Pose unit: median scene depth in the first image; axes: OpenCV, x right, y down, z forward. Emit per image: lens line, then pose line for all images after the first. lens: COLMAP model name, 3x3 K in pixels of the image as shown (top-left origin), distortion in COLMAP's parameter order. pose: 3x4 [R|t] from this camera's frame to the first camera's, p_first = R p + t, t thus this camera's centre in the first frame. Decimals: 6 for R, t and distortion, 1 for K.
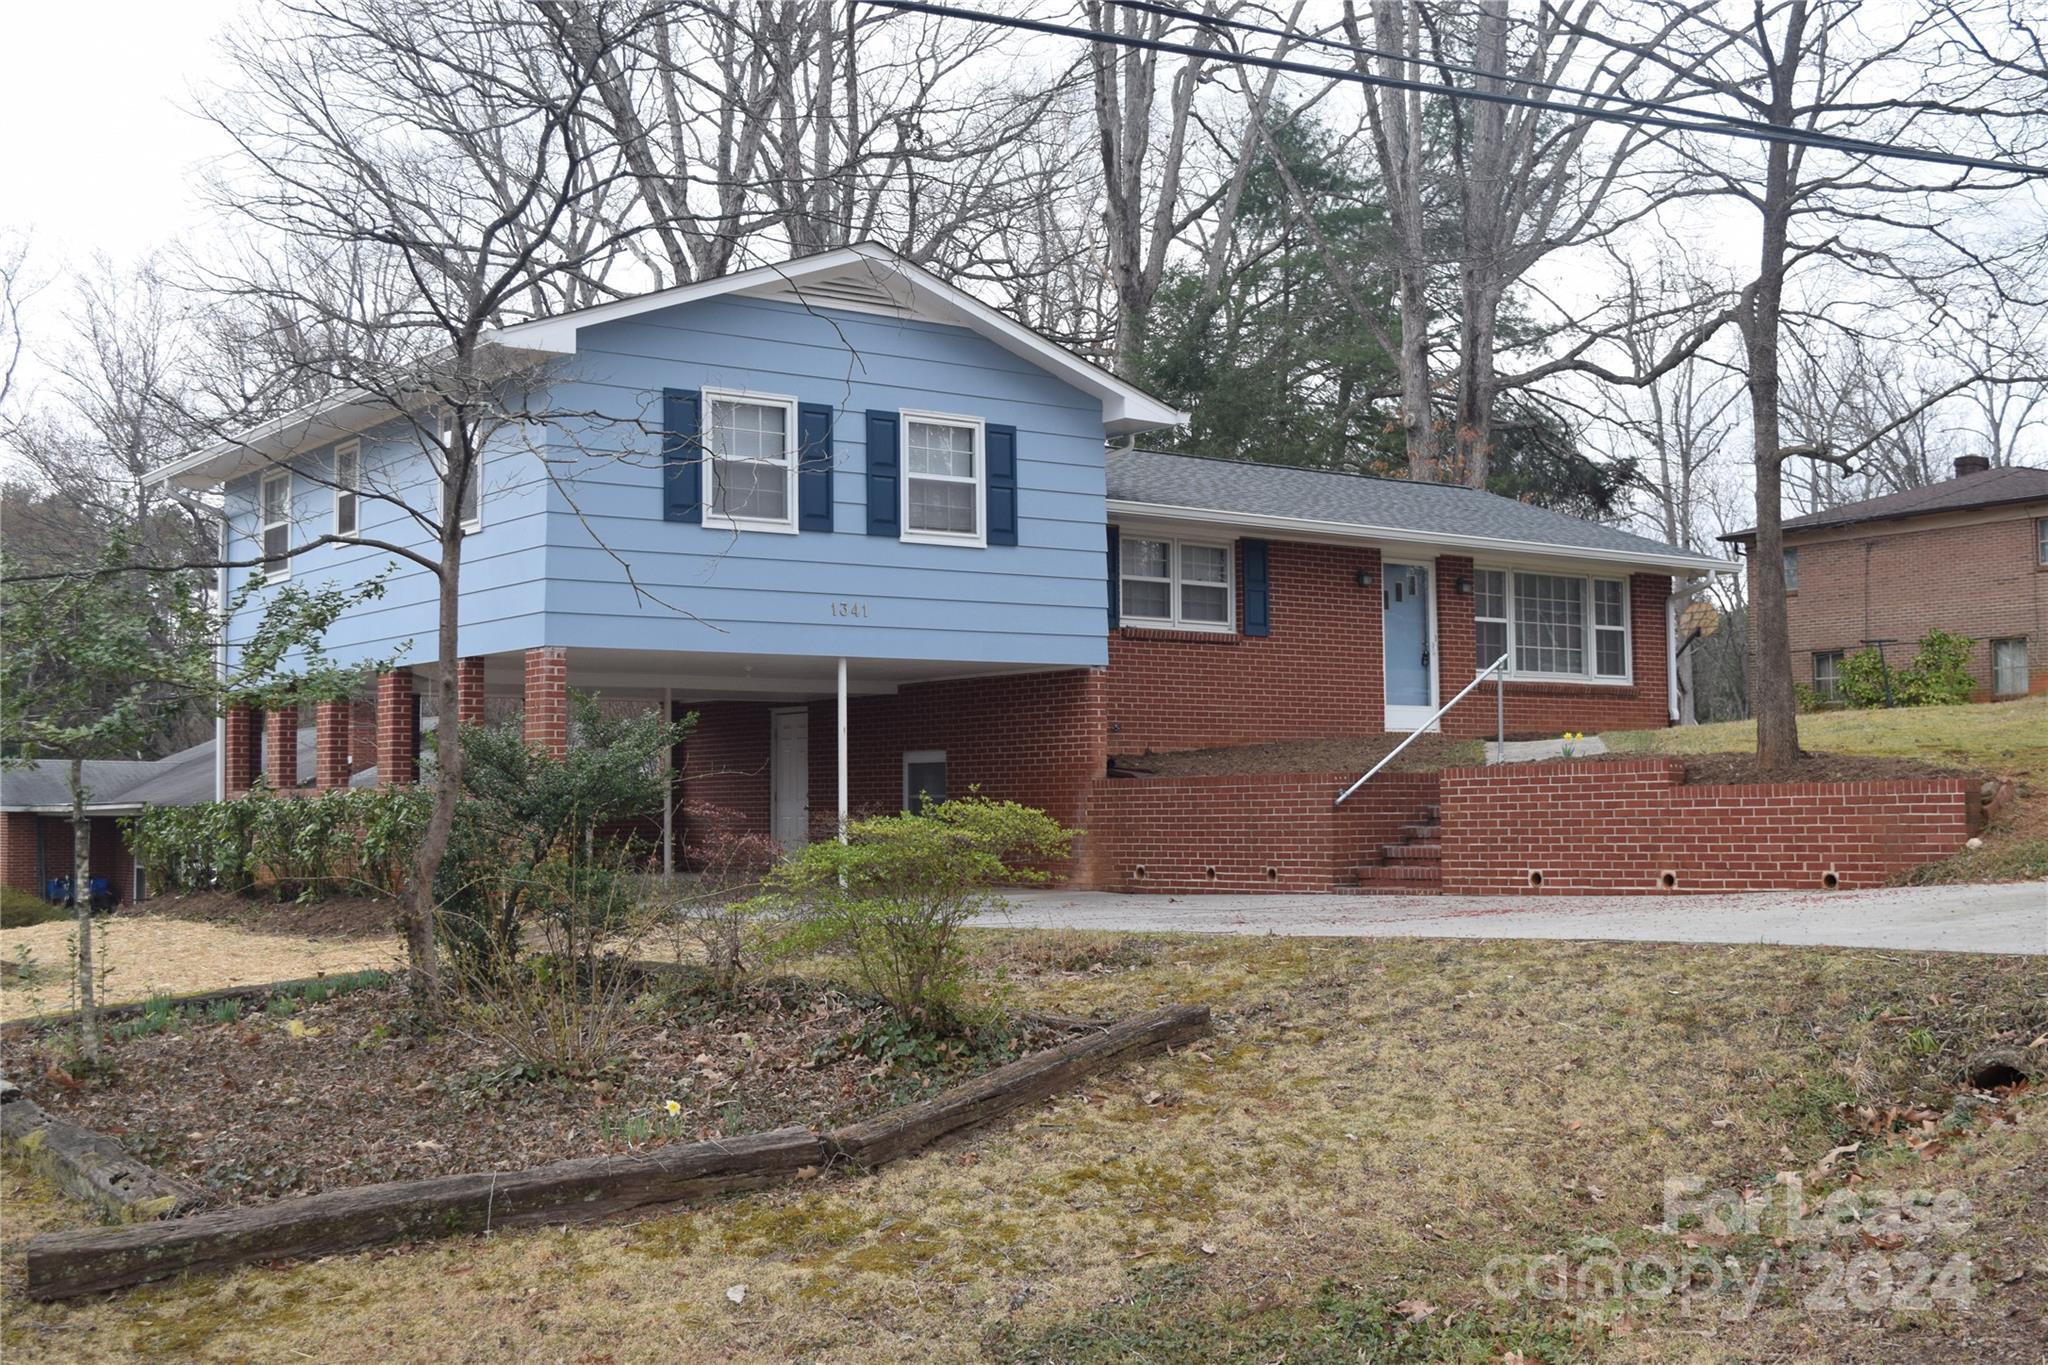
lens RADIAL K [[2286.7, 0, 1024.0], [0, 2286.7, 682.5], [0, 0, 1]] dist [-0.052782, -0.002025]
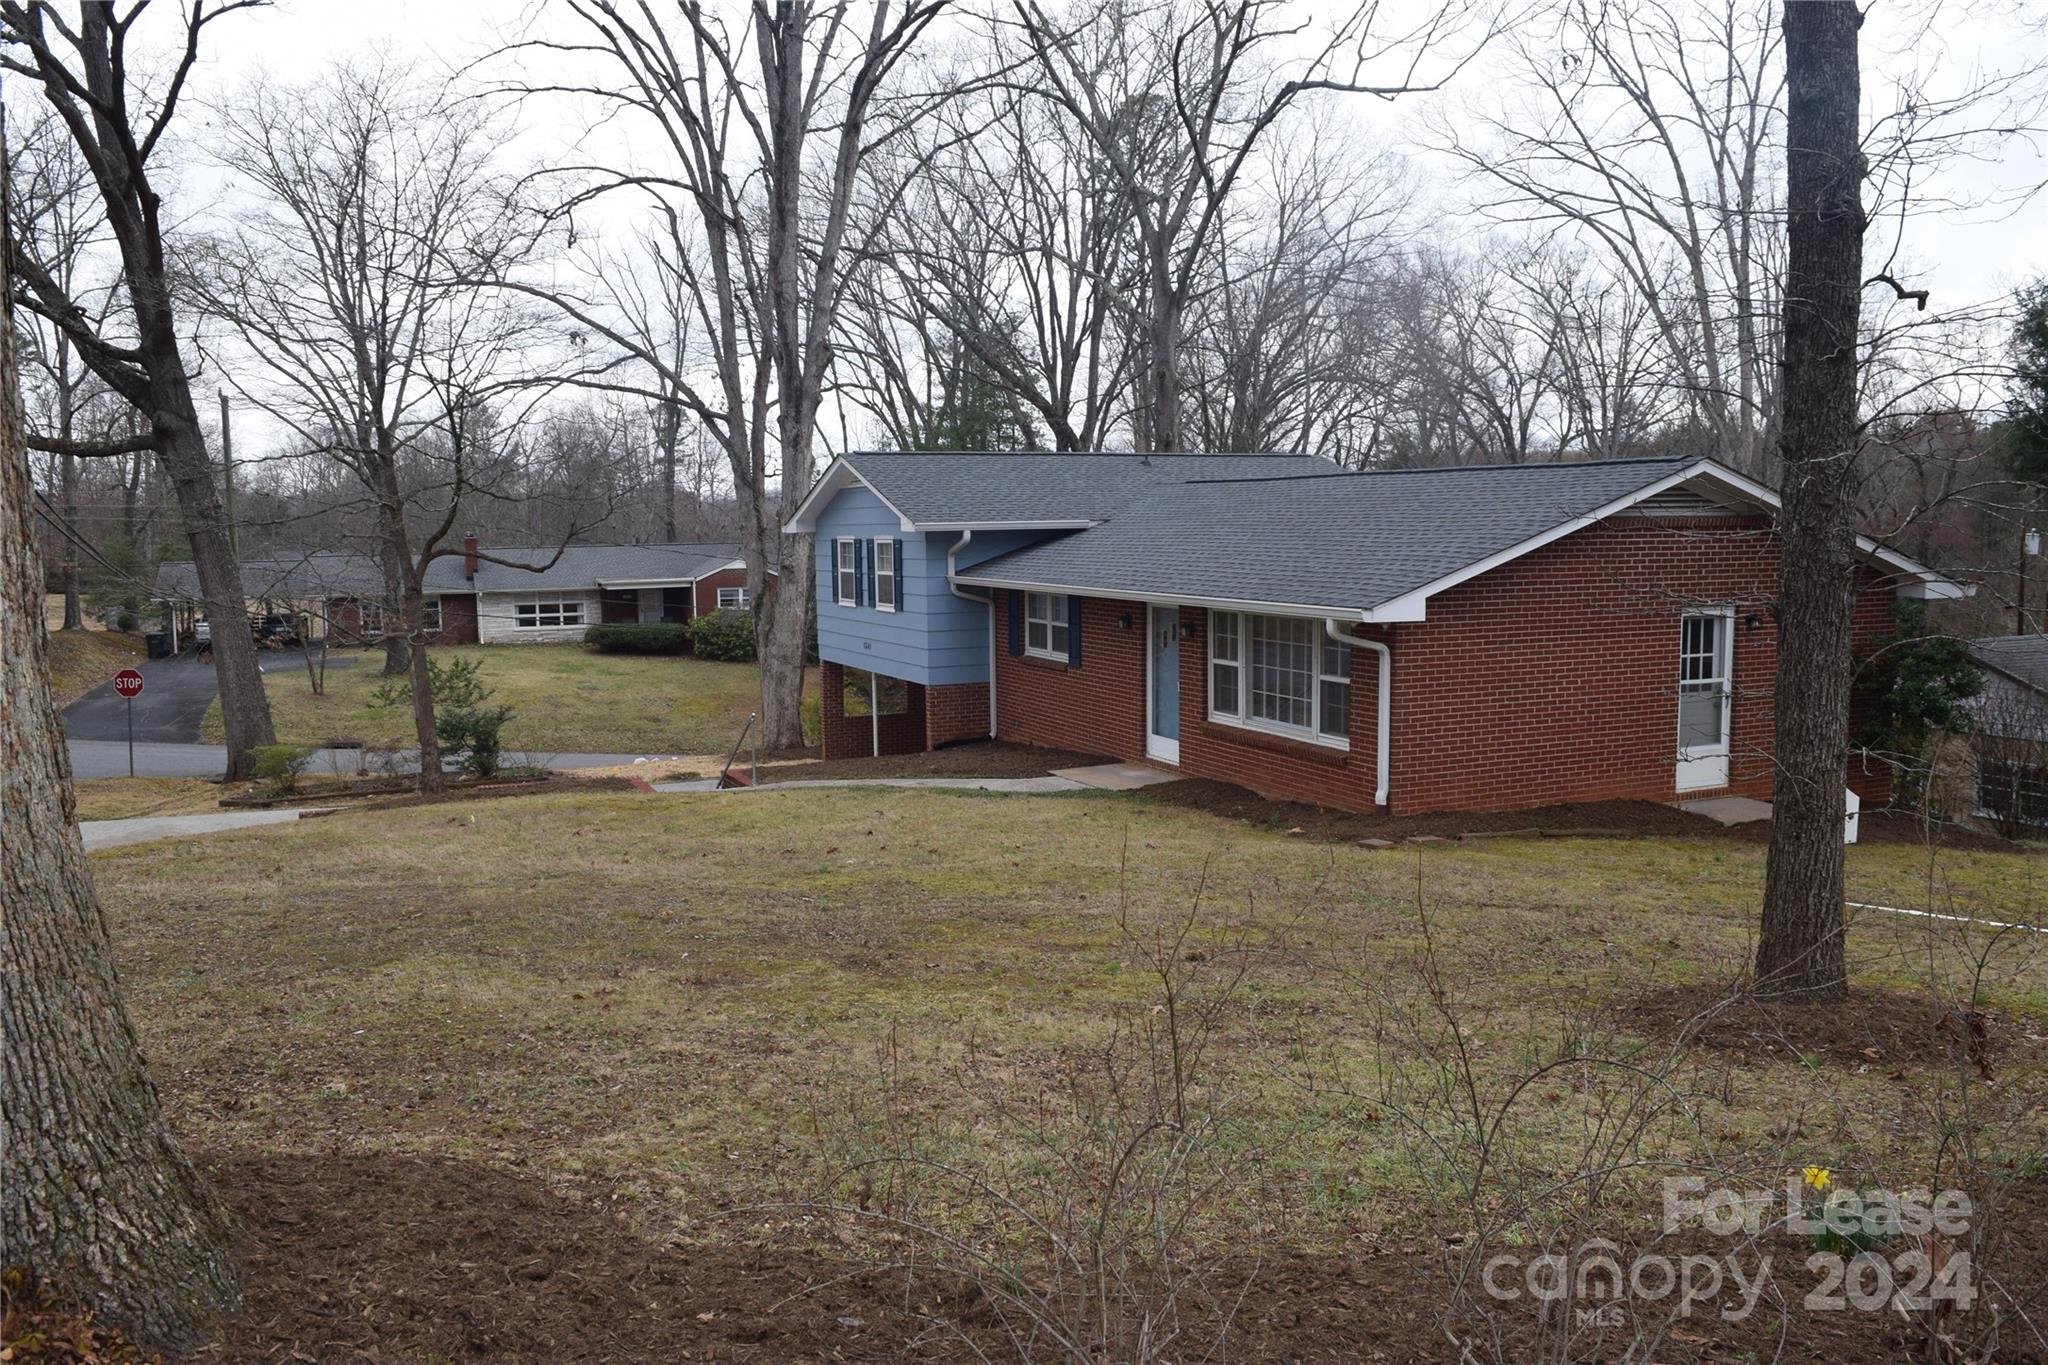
lens RADIAL K [[1617.5, 0, 1024.0], [0, 1617.5, 682.5], [0, 0, 1]] dist [-0.053509, 0.002337]
pose [[-0.220596, 0.111944, -0.968920, 1.140063], [0.069325, 0.992679, 0.098906, -0.119411], [0.972898, -0.045352, -0.226742, 1.358147]]
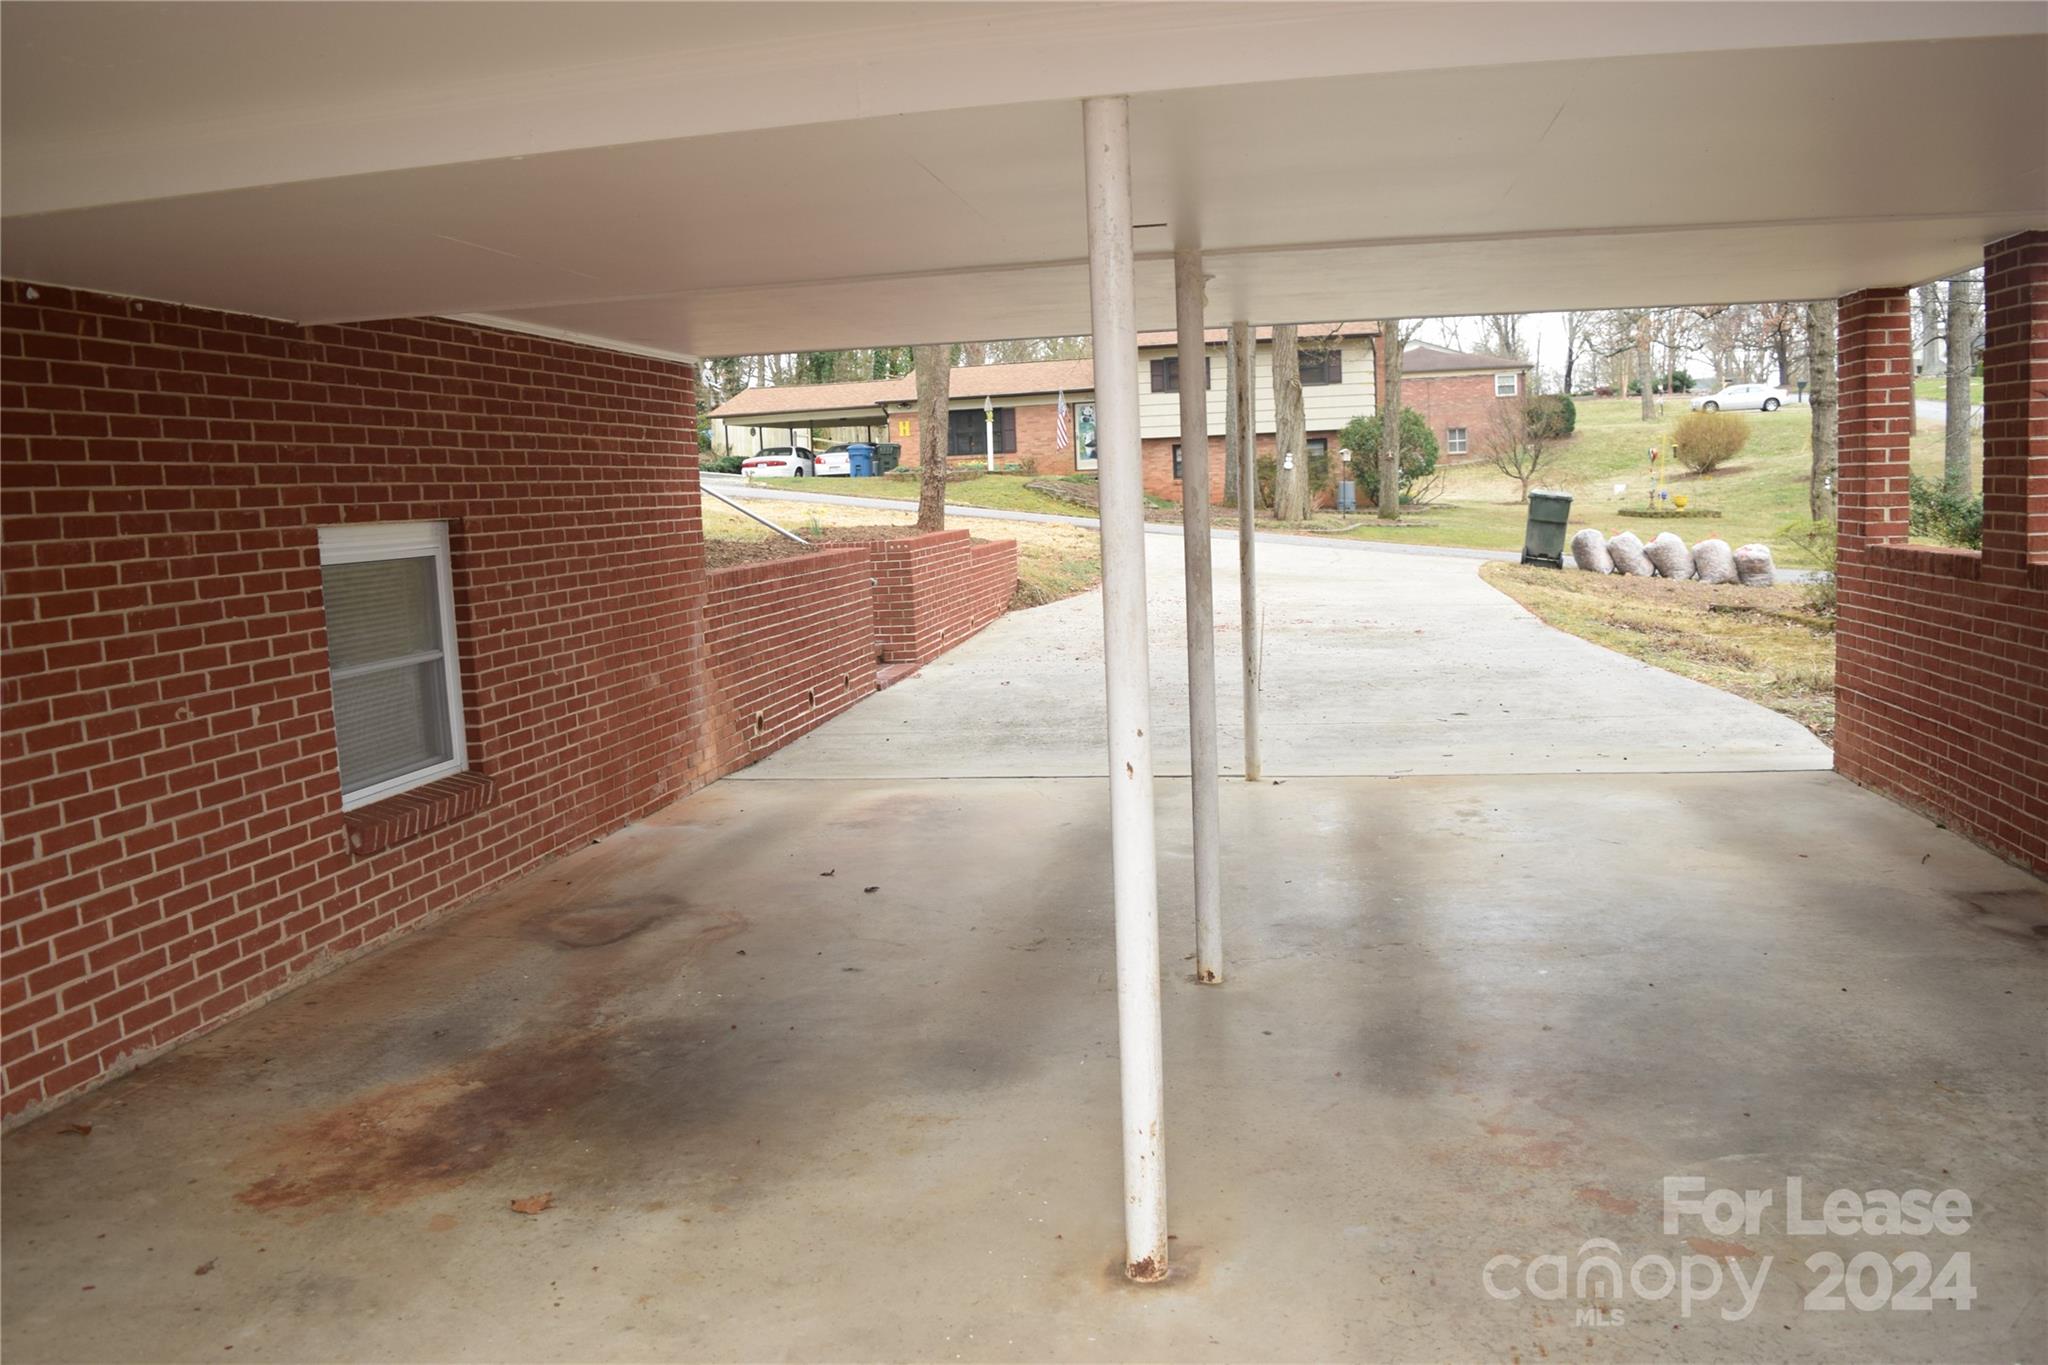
lens RADIAL K [[1611.8, 0, 1024.0], [0, 1611.8, 682.5], [0, 0, 1]] dist [-0.089562, 0.012174]
pose [[-0.675030, -0.048331, 0.736206, -0.298925], [0.007988, 0.997315, 0.072796, 0.040786], [-0.737747, 0.055020, -0.672831, 1.214184]]
